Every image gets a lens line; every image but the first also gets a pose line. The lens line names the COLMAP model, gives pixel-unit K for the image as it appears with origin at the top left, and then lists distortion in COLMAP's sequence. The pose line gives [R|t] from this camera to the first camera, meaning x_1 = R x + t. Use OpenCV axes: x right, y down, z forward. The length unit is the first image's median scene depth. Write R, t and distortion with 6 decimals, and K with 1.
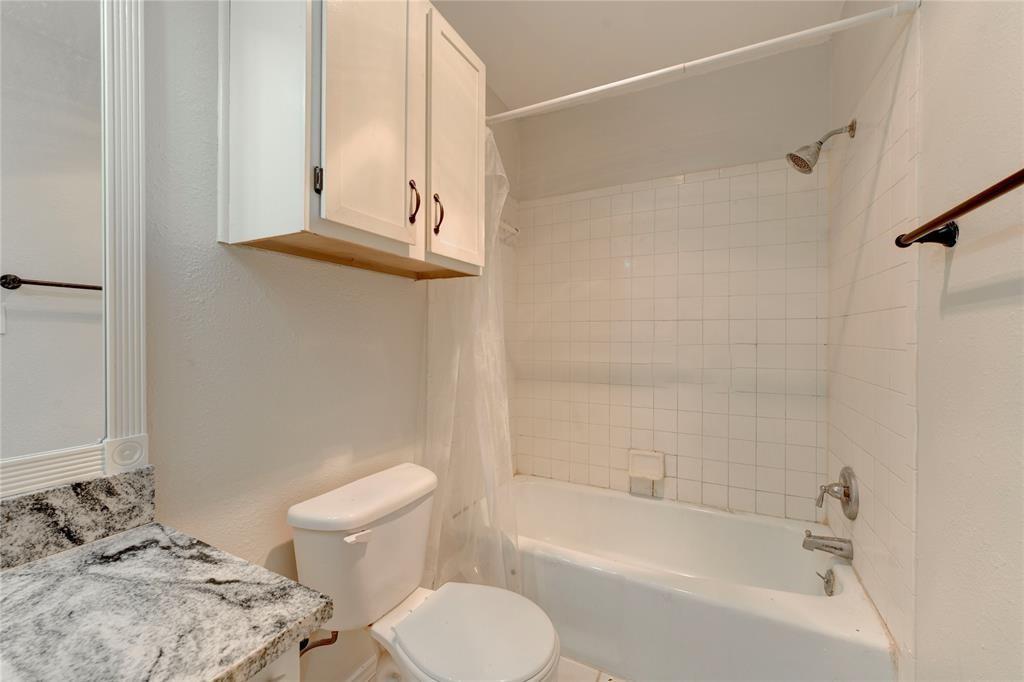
lens RADIAL K [[401.0, 0, 516.3], [0, 401.0, 337.0], [0, 0, 1]] dist [0.010736, -0.003860]
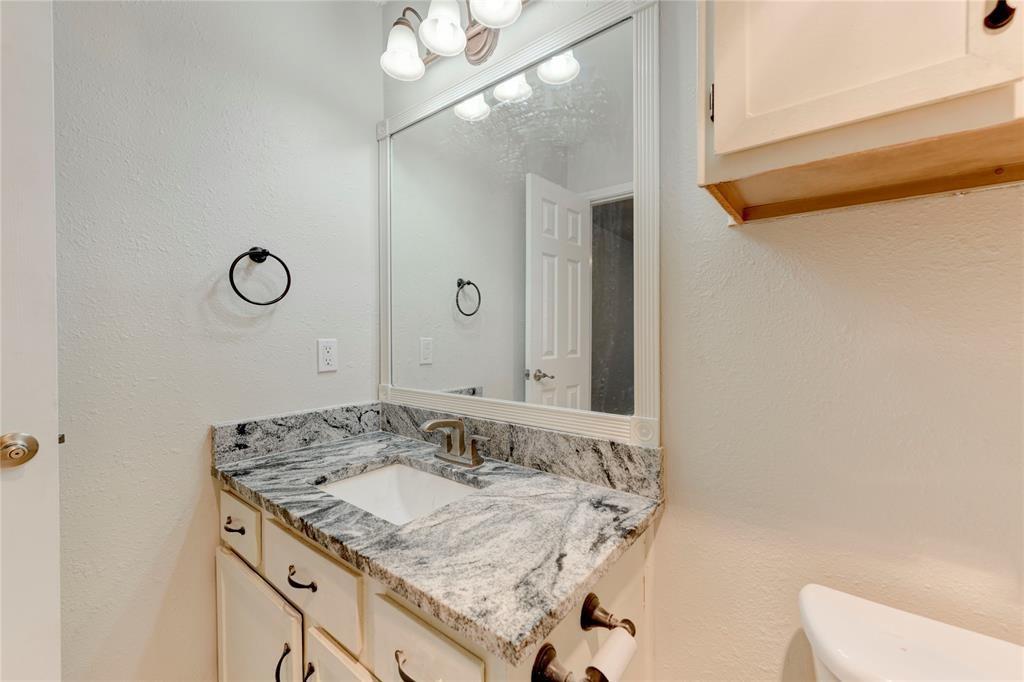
lens RADIAL K [[401.0, 0, 516.3], [0, 401.0, 337.0], [0, 0, 1]] dist [0.010736, -0.003860]
pose [[-0.185237, 0.003160, -0.982689, 0.297777], [-0.001979, 0.999992, 0.003589, 0.008470], [0.982692, 0.002610, -0.185229, 0.958692]]
